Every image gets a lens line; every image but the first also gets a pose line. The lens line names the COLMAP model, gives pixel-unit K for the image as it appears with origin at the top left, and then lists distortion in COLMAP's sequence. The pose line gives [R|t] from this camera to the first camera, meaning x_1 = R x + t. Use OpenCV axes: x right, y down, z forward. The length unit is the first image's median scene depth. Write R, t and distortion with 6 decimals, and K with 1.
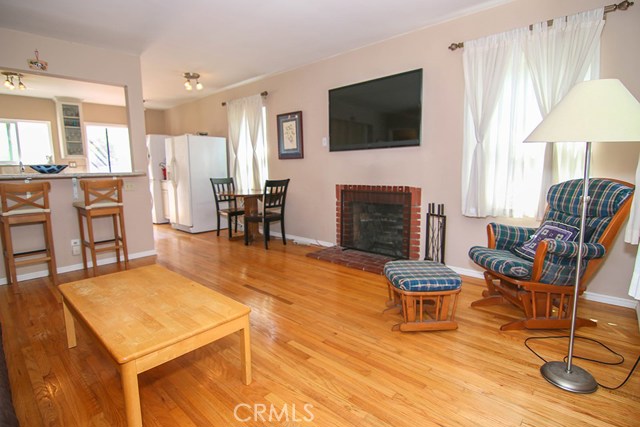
lens RADIAL K [[325.3, 0, 320.0], [0, 325.3, 213.5], [0, 0, 1]] dist [0.001224, -0.000772]
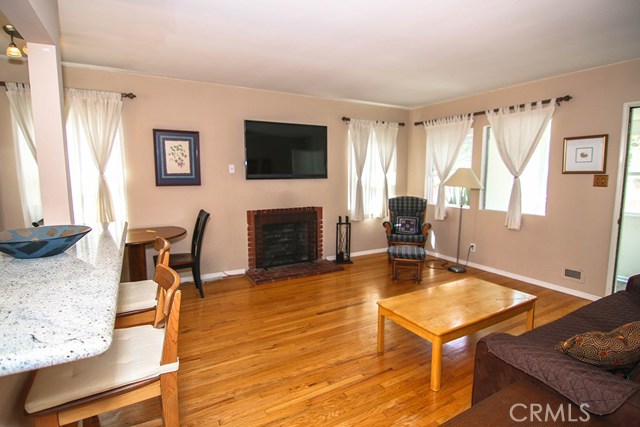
lens RADIAL K [[325.3, 0, 320.0], [0, 325.3, 213.5], [0, 0, 1]] dist [0.001224, -0.000772]
pose [[0.309751, -0.106144, 0.944874, -0.864687], [0.127660, 0.989394, 0.069296, -0.124091], [-0.942209, 0.099158, 0.320016, 0.460451]]
